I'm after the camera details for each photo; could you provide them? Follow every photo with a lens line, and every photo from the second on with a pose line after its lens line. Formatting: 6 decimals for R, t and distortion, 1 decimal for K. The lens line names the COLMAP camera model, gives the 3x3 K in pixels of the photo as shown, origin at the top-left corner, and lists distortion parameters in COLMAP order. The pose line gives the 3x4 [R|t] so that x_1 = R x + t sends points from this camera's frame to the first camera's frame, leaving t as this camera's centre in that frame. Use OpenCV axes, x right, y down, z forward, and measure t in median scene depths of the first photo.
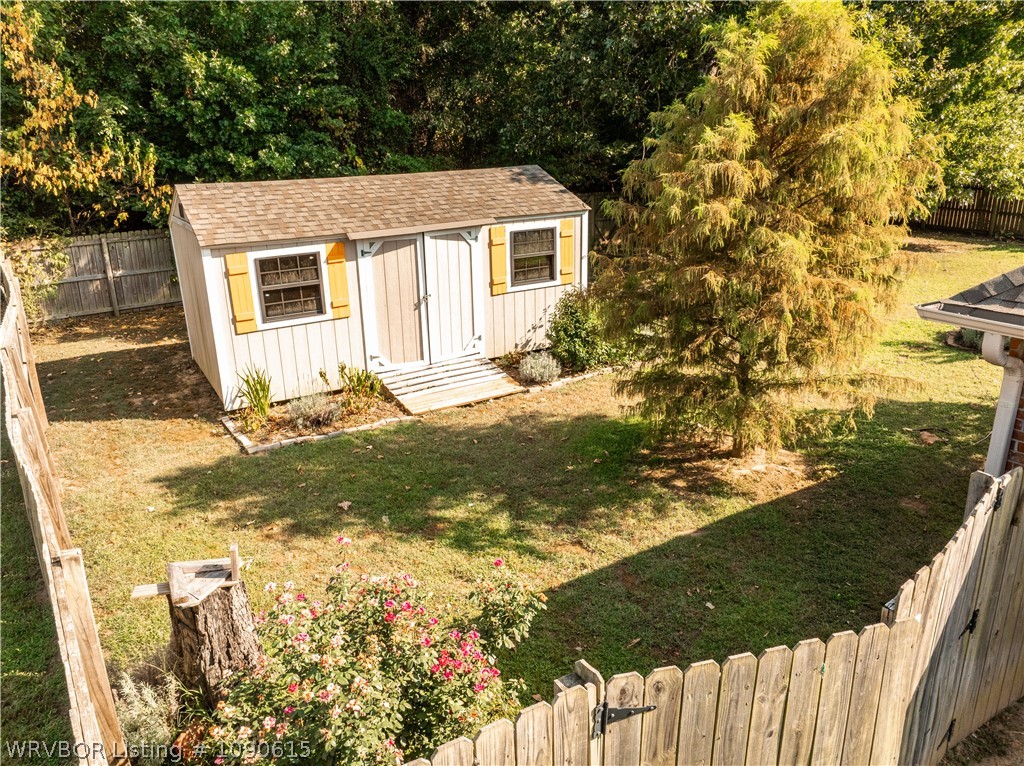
lens RADIAL K [[731.2, 0, 512.0], [0, 731.2, 383.0], [0, 0, 1]] dist [-0.046694, -0.003267]
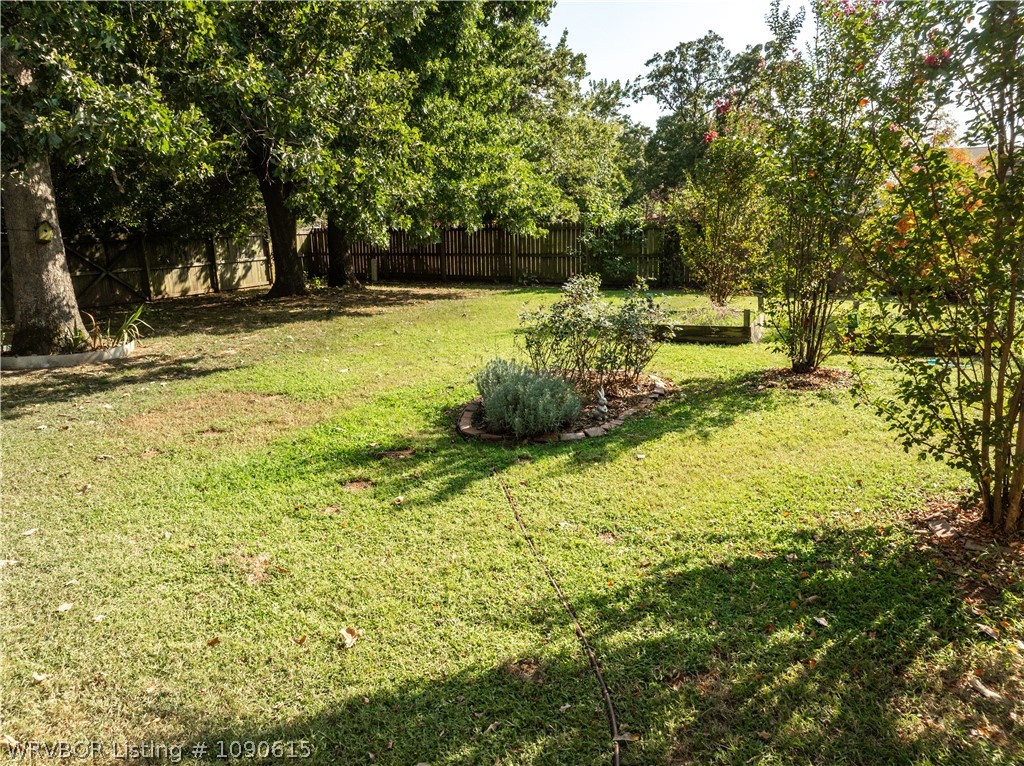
lens RADIAL K [[731.2, 0, 512.0], [0, 731.2, 383.0], [0, 0, 1]] dist [-0.046694, -0.003267]
pose [[0.838771, -0.129661, 0.528821, 0.230107], [0.195324, 0.978241, -0.069952, -0.027363], [-0.508244, 0.161965, 0.845846, 0.341129]]
